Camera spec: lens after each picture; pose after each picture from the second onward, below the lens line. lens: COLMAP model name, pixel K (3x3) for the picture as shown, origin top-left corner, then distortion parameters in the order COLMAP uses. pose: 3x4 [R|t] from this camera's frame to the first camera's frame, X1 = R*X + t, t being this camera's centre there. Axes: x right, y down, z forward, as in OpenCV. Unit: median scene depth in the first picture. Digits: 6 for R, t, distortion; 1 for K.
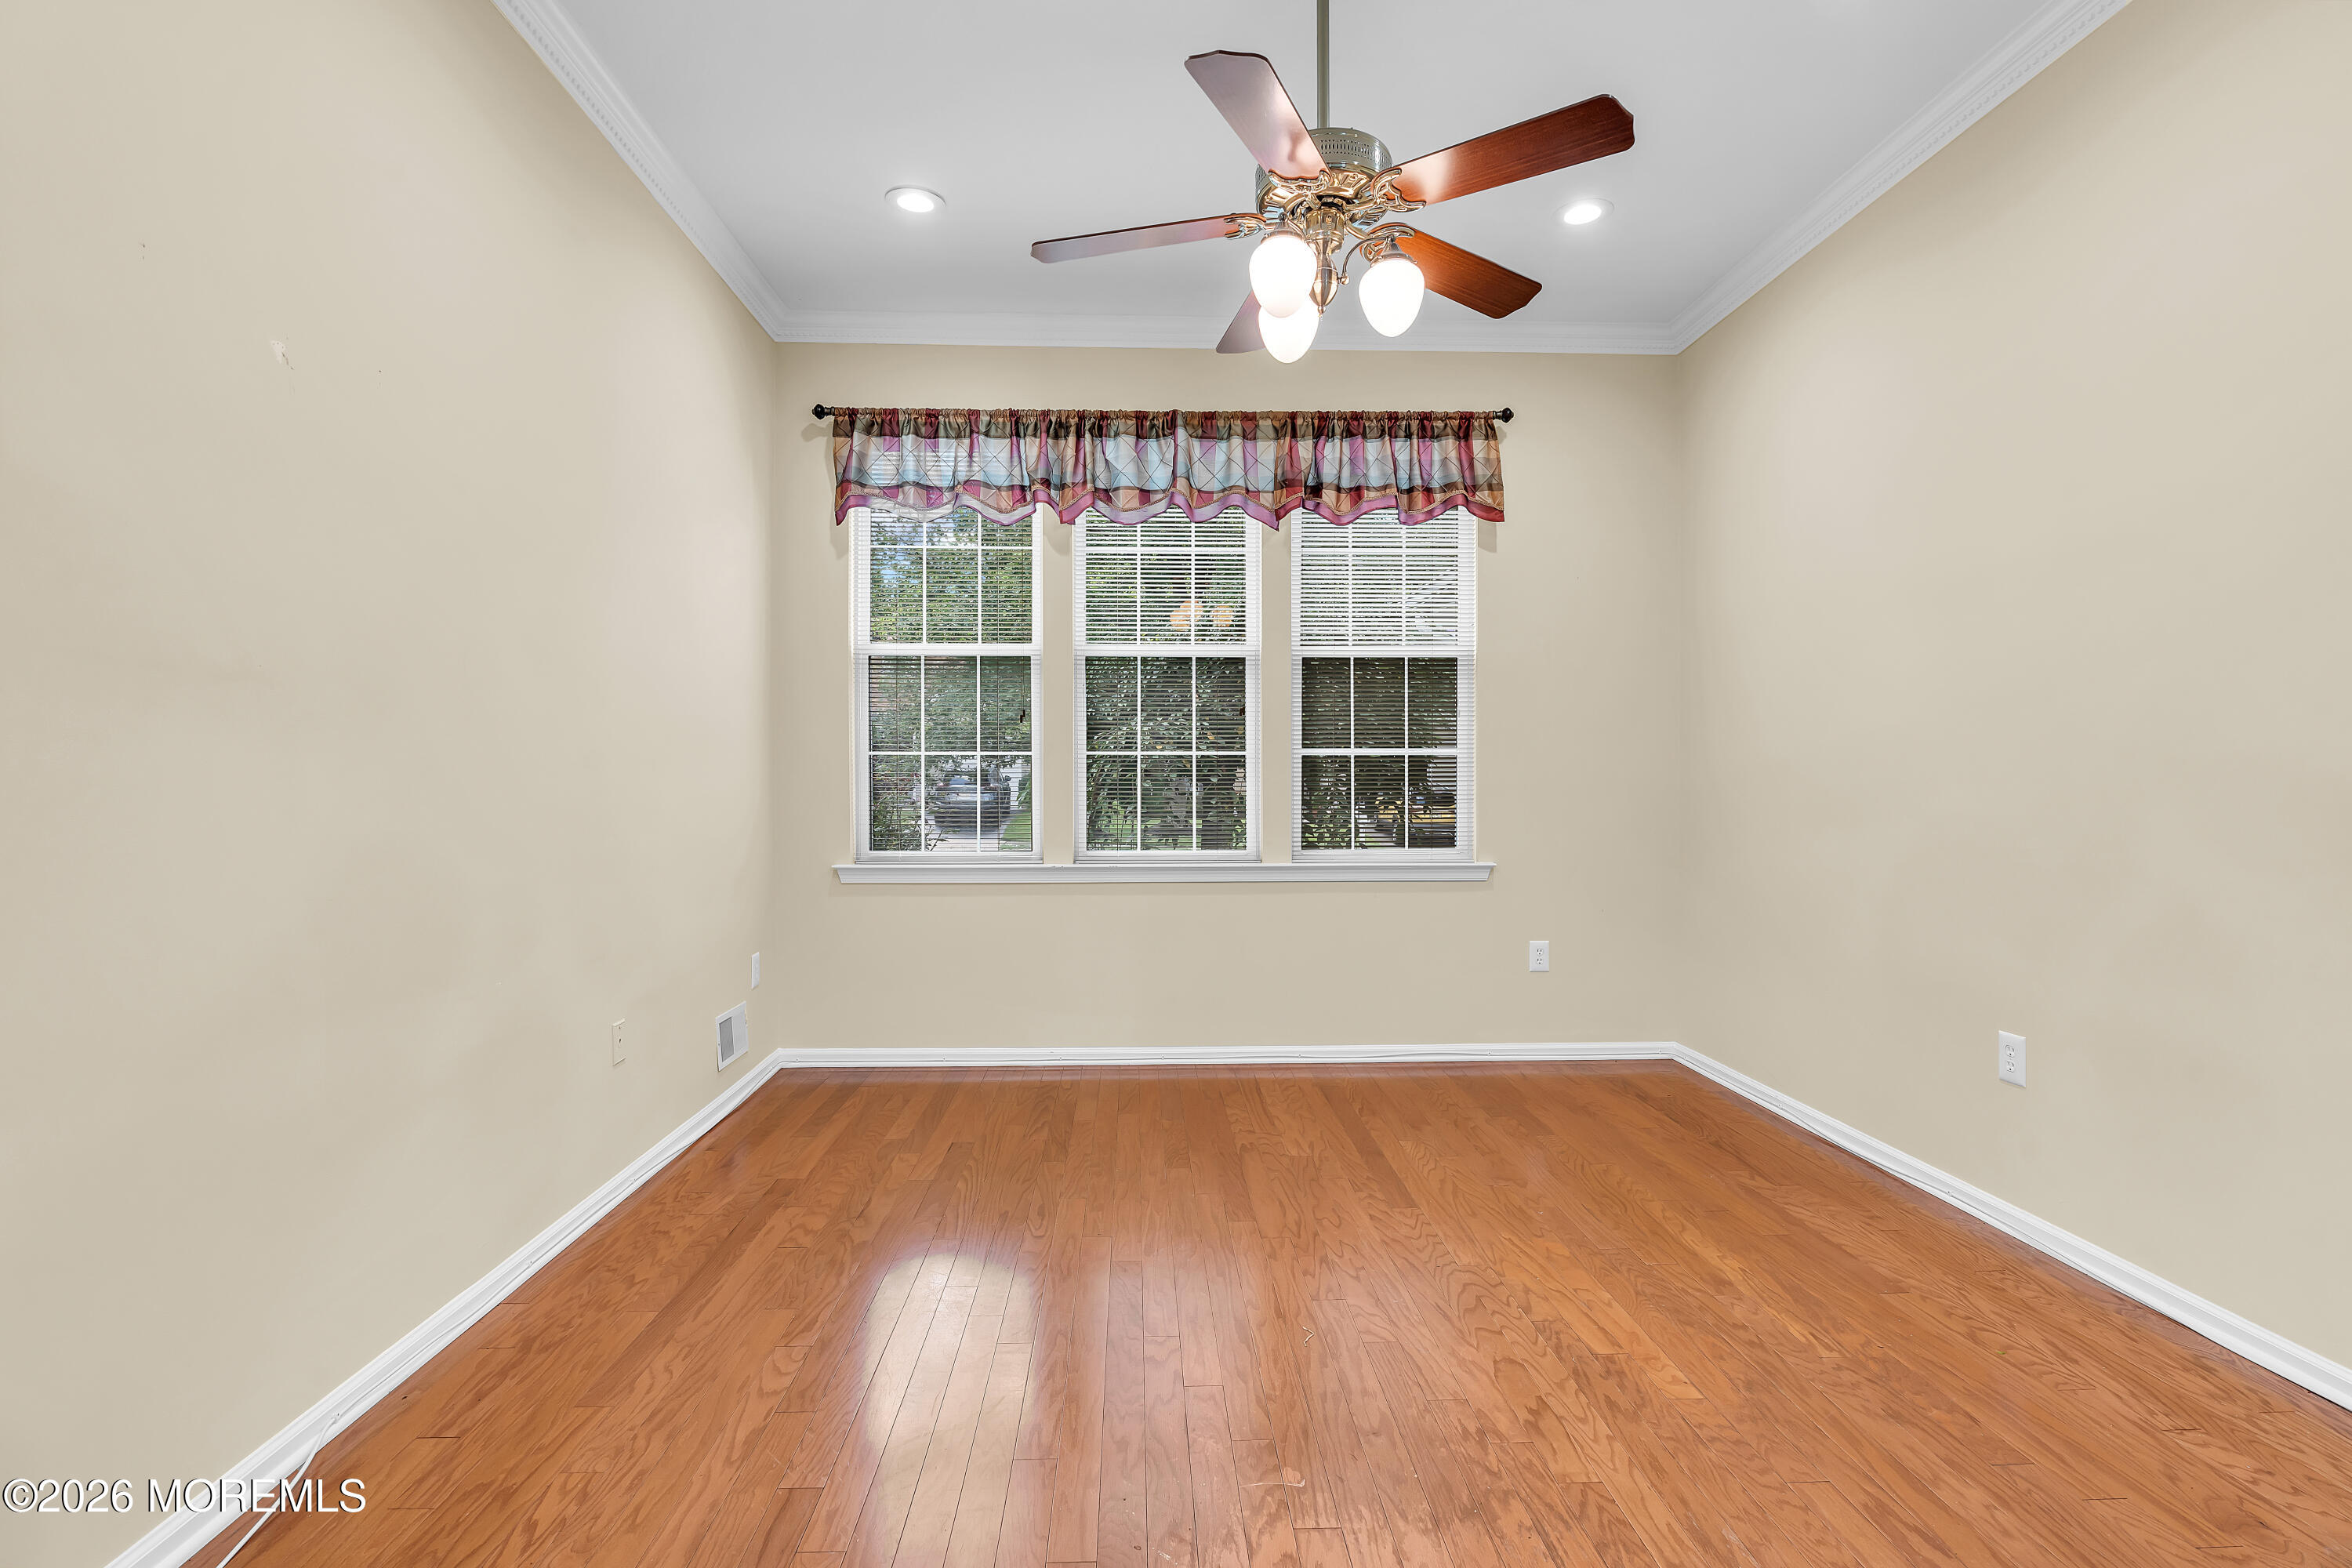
lens RADIAL K [[1058.2, 0, 1169.2], [0, 1058.2, 778.6], [0, 0, 1]] dist [-0.009618, 0.003178]
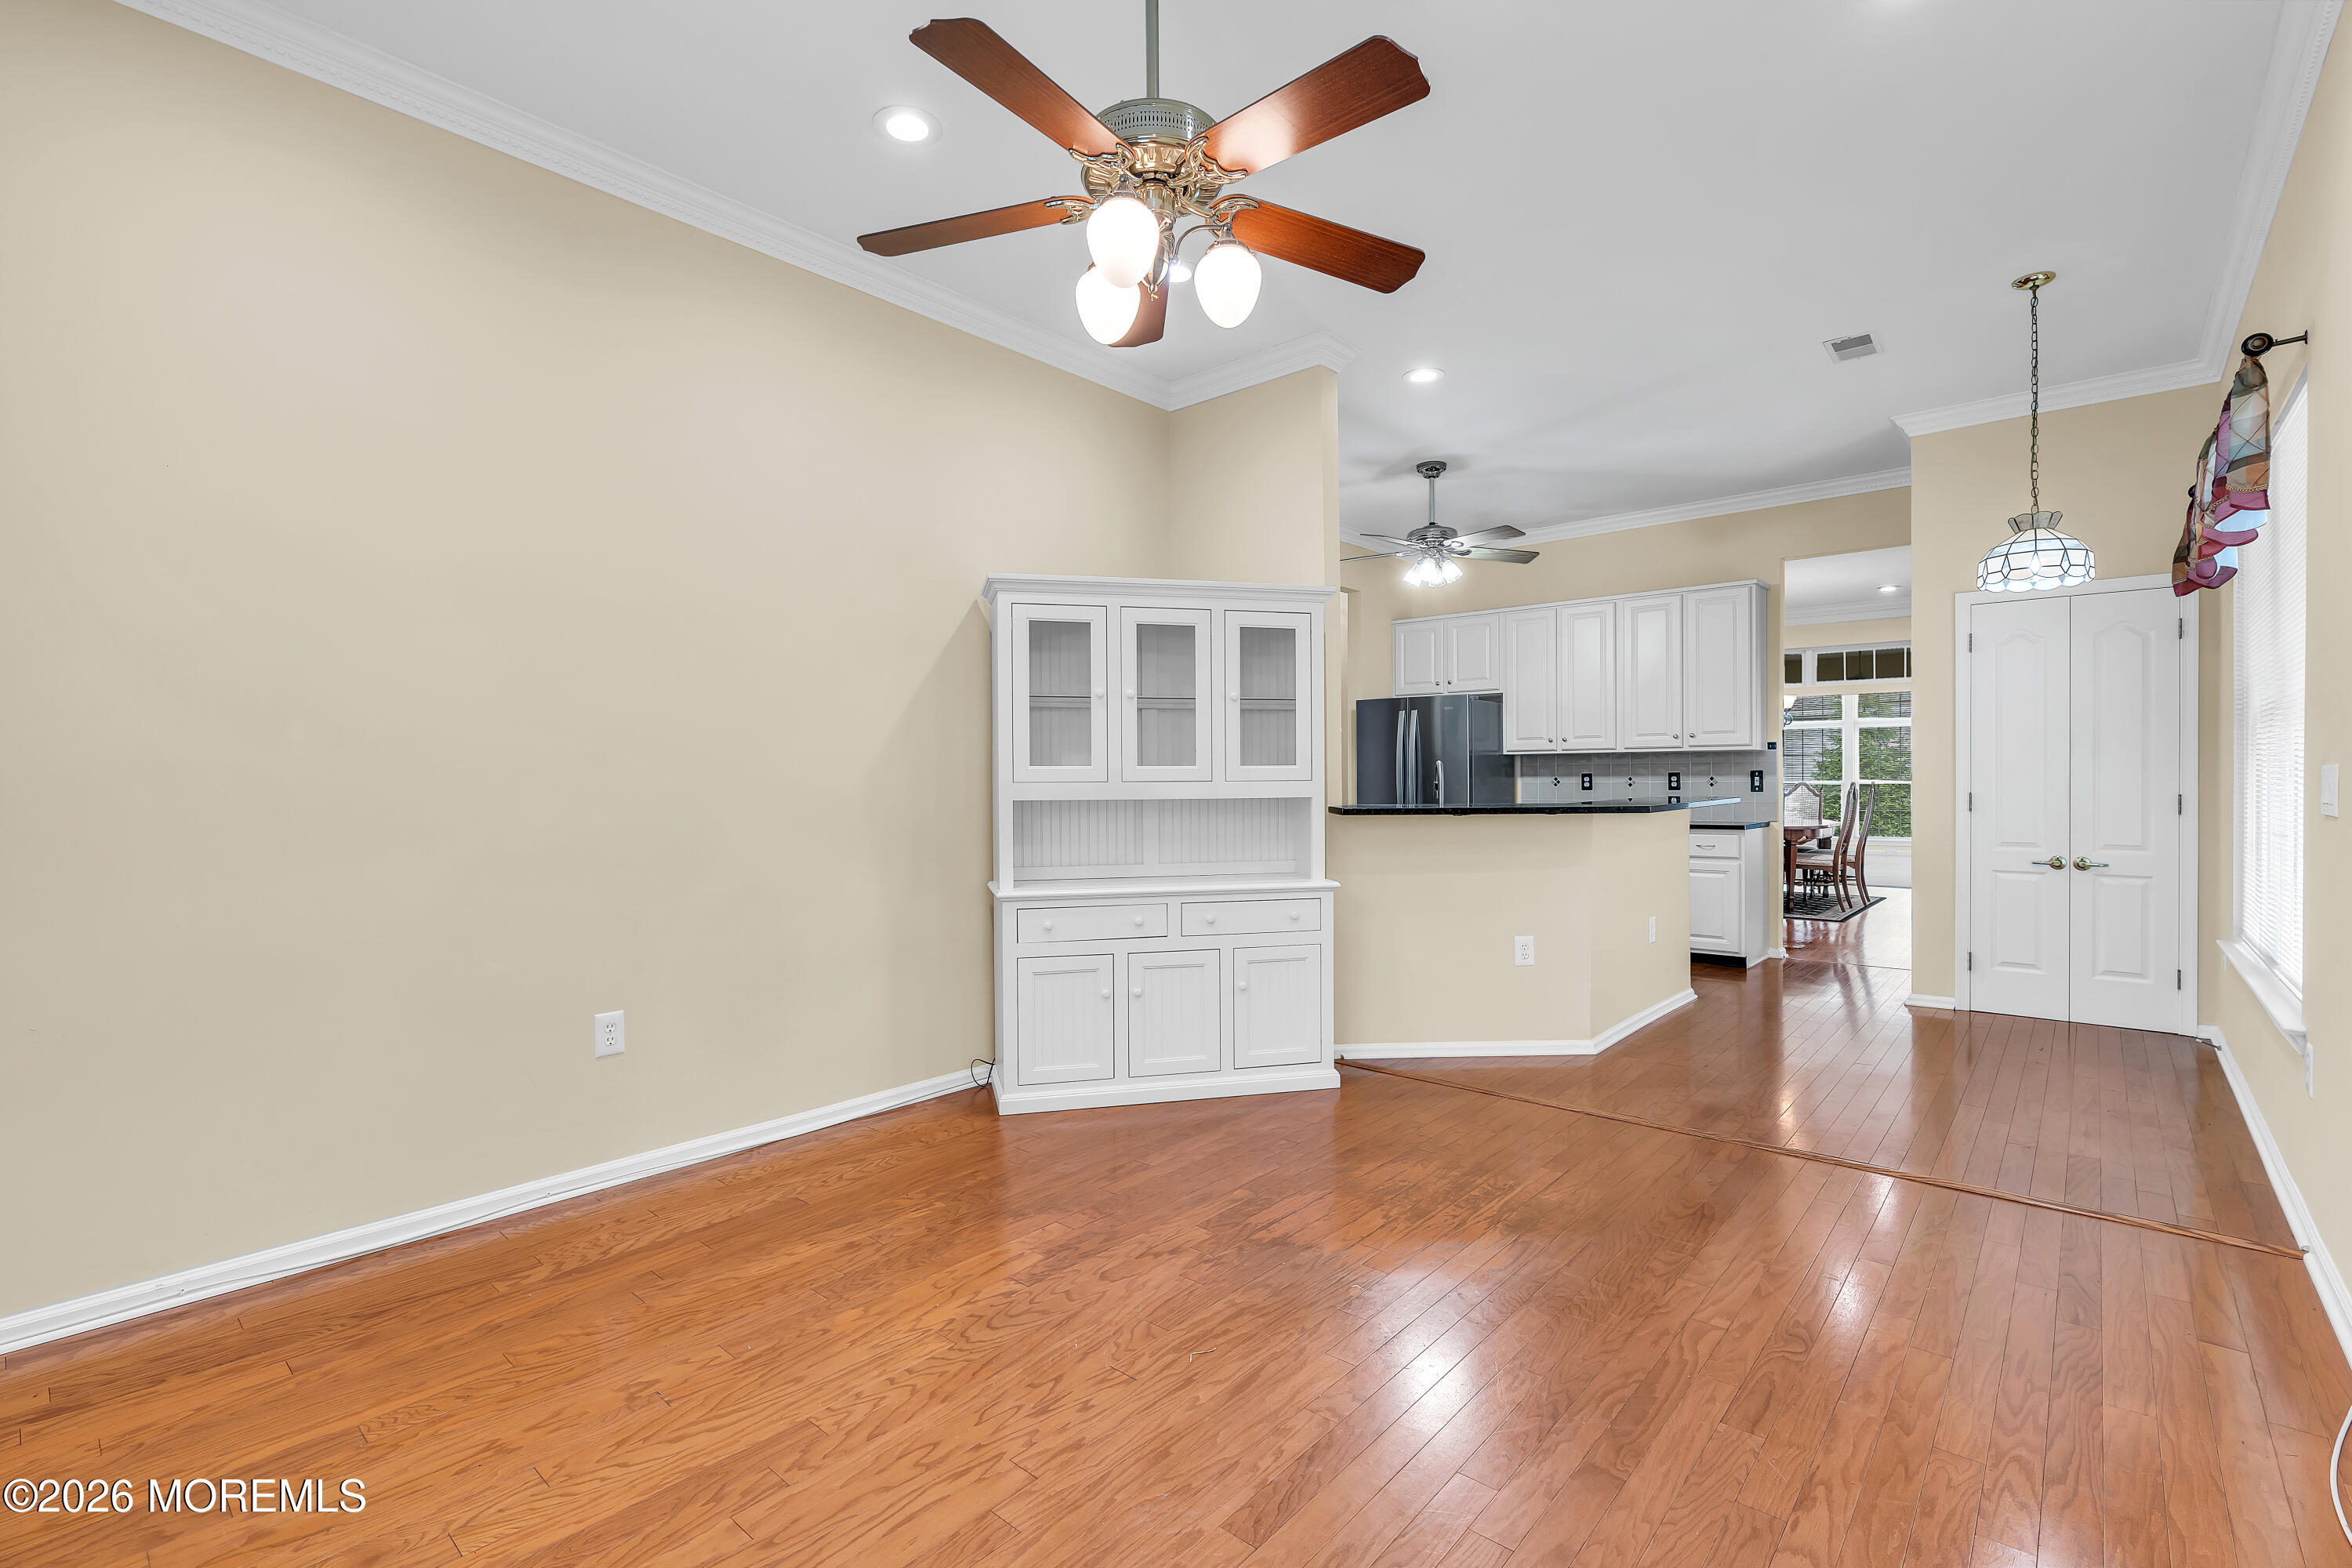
lens RADIAL K [[1058.2, 0, 1169.2], [0, 1058.2, 778.6], [0, 0, 1]] dist [-0.009618, 0.003178]
pose [[-0.723623, 0.003092, 0.690188, -0.279115], [0.005792, 0.999982, 0.001594, -0.006943], [-0.690171, 0.005151, -0.723628, 0.907245]]
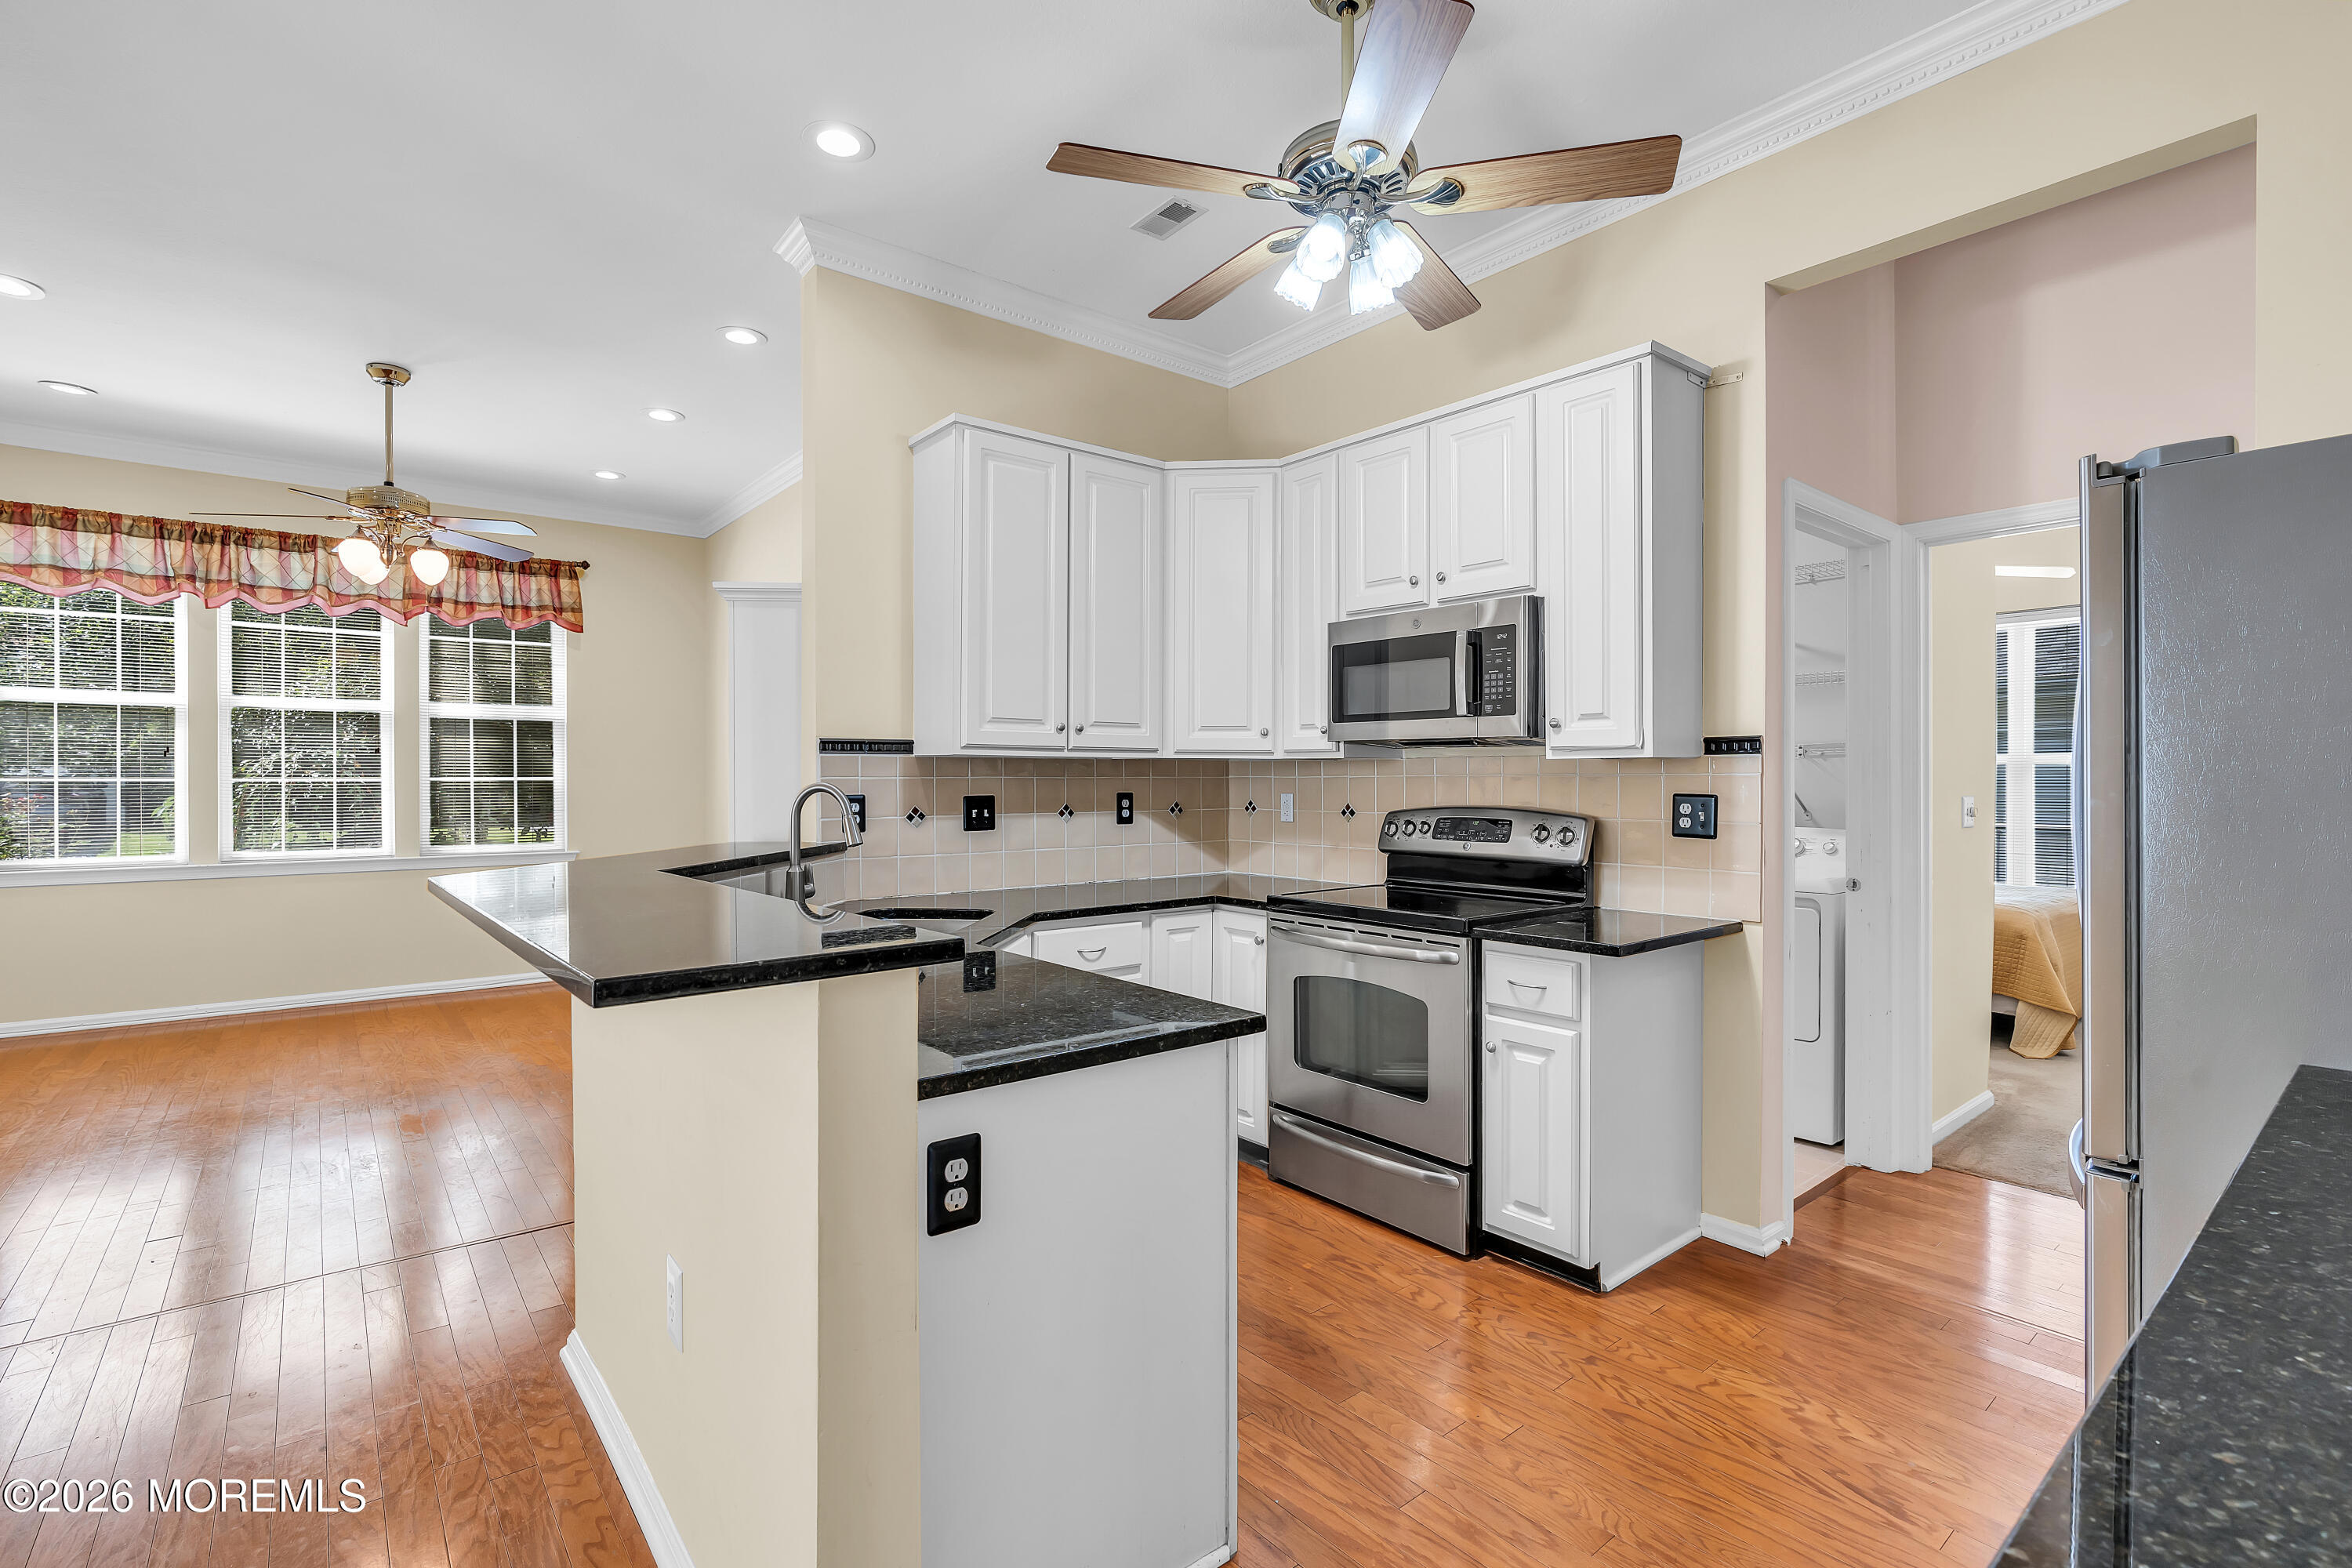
lens RADIAL K [[1058.2, 0, 1169.2], [0, 1058.2, 778.6], [0, 0, 1]] dist [-0.009618, 0.003178]
pose [[0.798208, 0.000969, 0.602381, 0.068585], [0.000543, 0.999997, -0.002328, -0.022303], [-0.602381, 0.002186, 0.798205, -0.793756]]
